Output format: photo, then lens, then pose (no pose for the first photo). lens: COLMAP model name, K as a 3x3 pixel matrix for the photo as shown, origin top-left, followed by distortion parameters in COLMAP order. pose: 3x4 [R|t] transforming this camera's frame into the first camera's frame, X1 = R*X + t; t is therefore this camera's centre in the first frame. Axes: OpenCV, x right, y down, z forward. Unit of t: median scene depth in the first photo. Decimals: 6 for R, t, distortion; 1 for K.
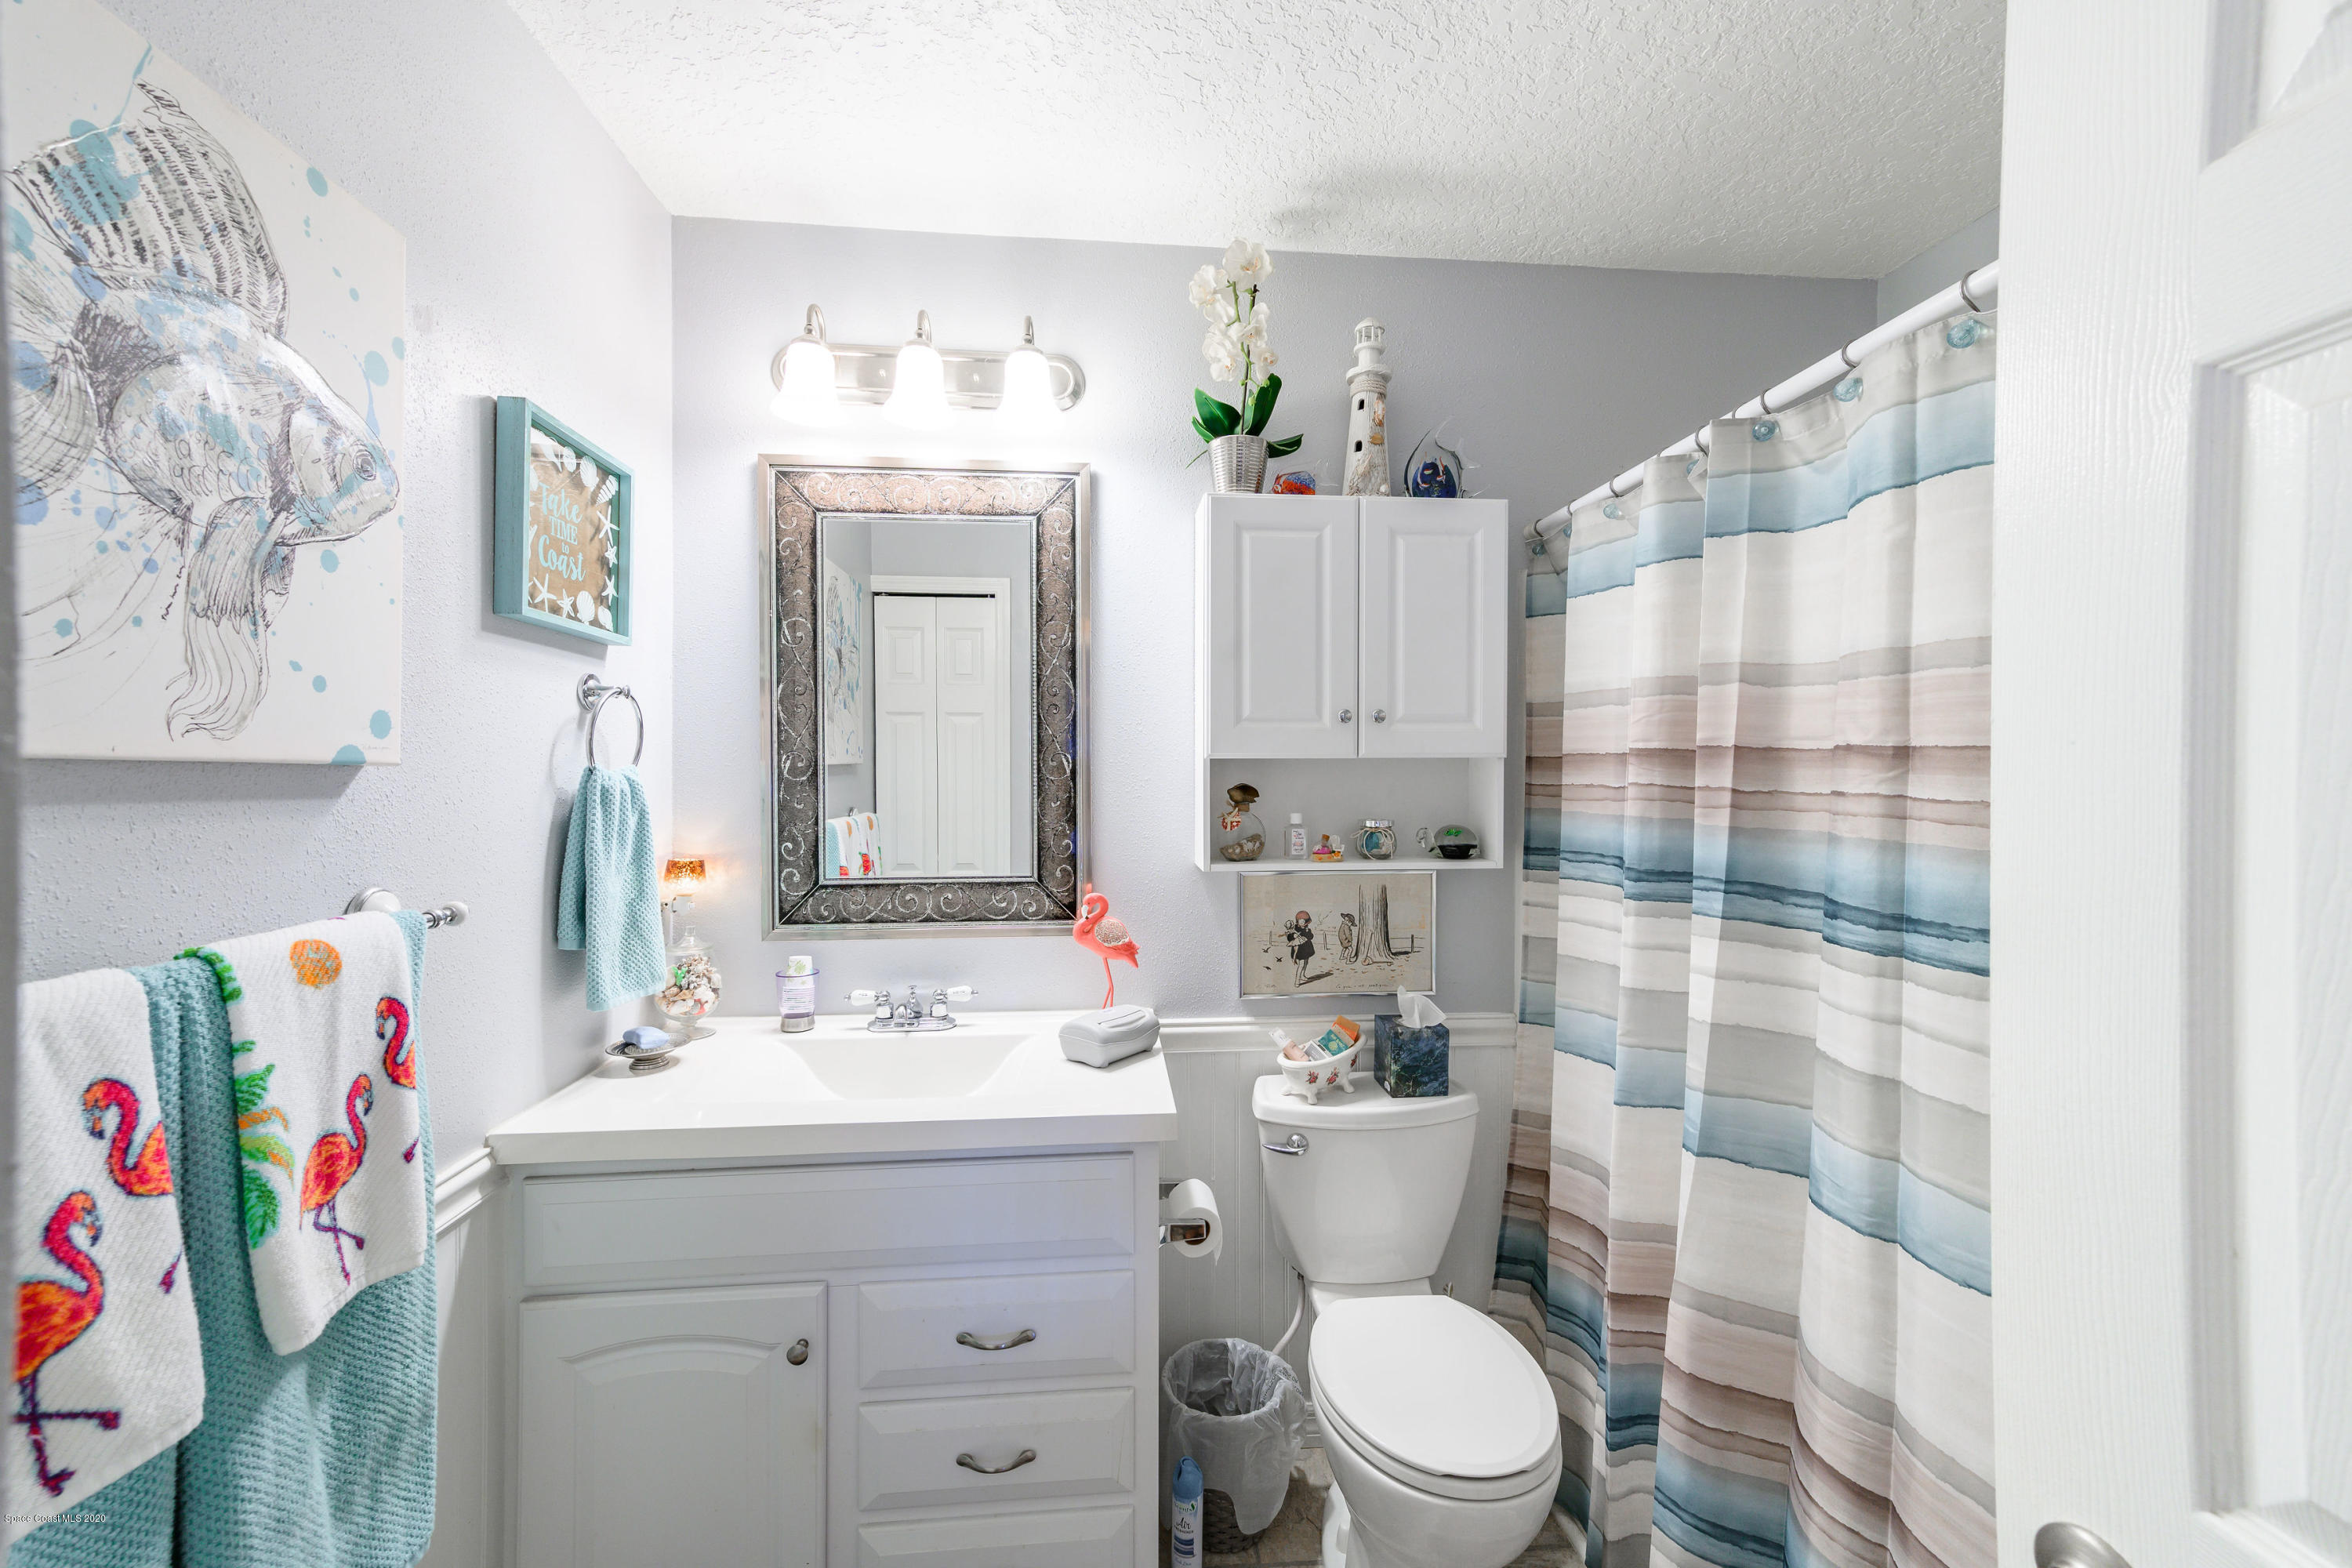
lens RADIAL K [[937.2, 0, 1172.8], [0, 937.2, 778.9], [0, 0, 1]] dist [0.001849, 0.008316]
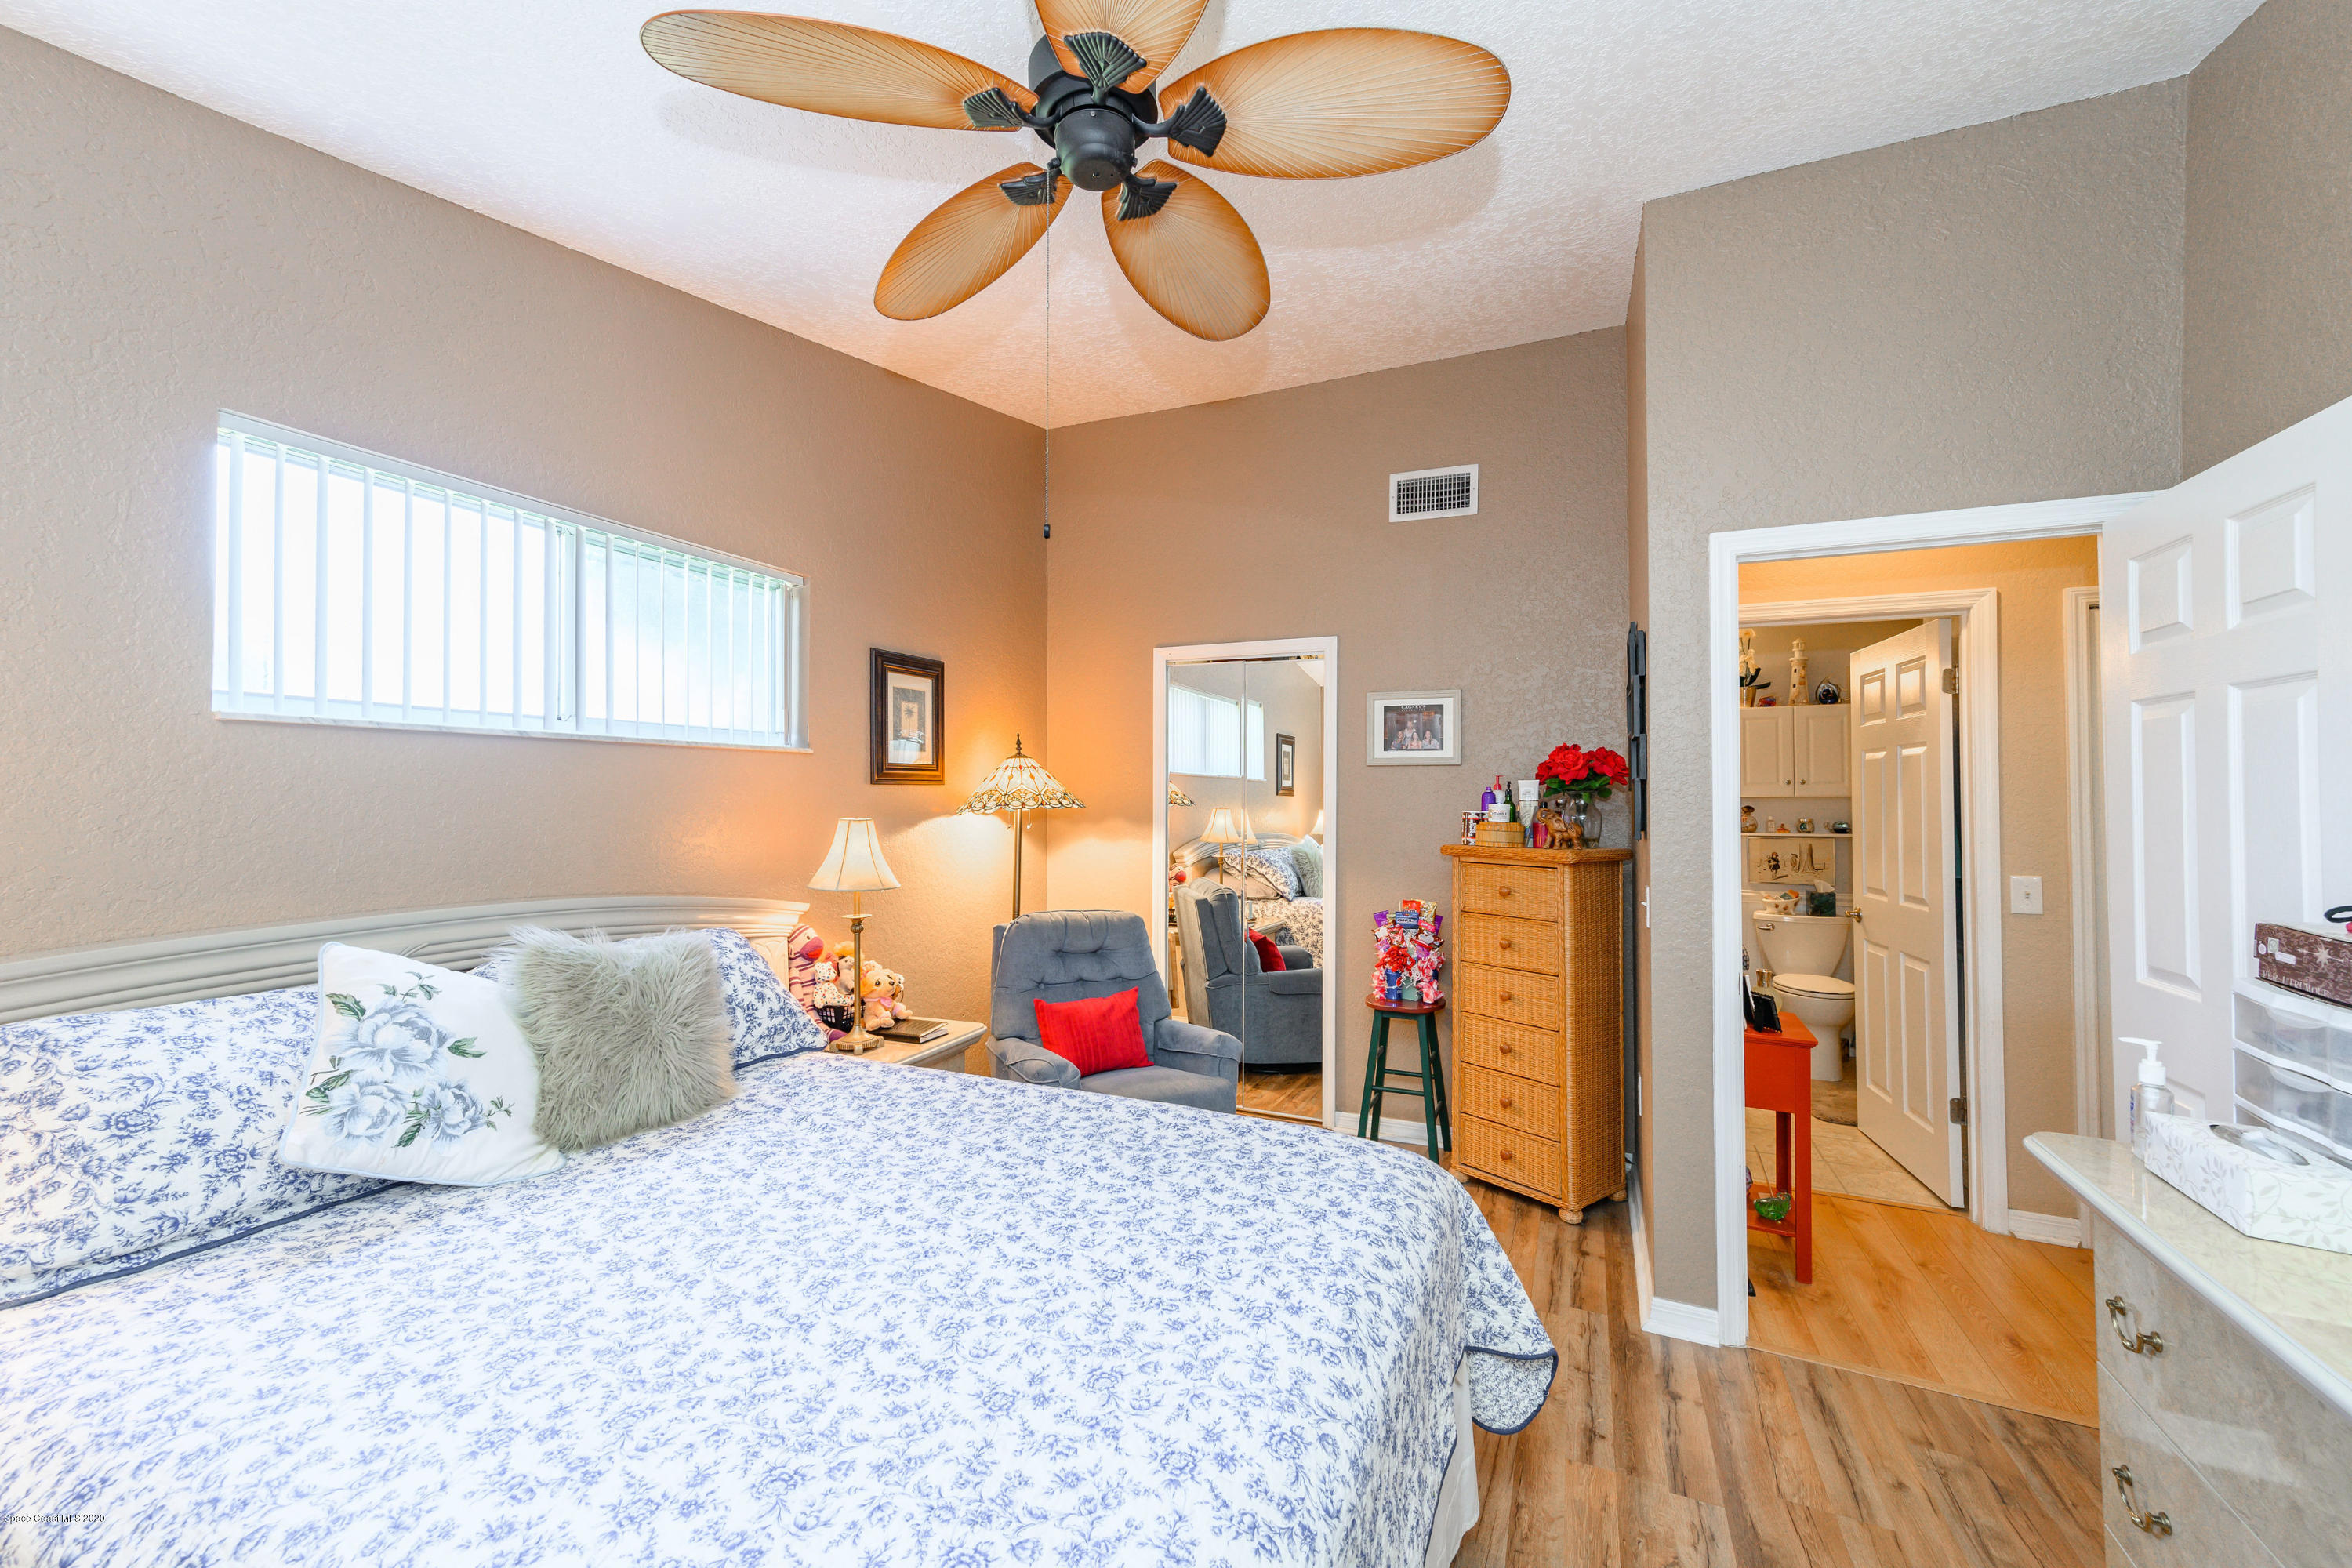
lens RADIAL K [[922.3, 0, 1174.4], [0, 922.3, 778.2], [0, 0, 1]] dist [0.001937, 0.007261]
pose [[0.878623, -0.008676, -0.477437, -0.115387], [-0.000570, 0.999815, -0.019219, -0.022120], [0.477515, 0.017159, 0.878456, -2.318542]]
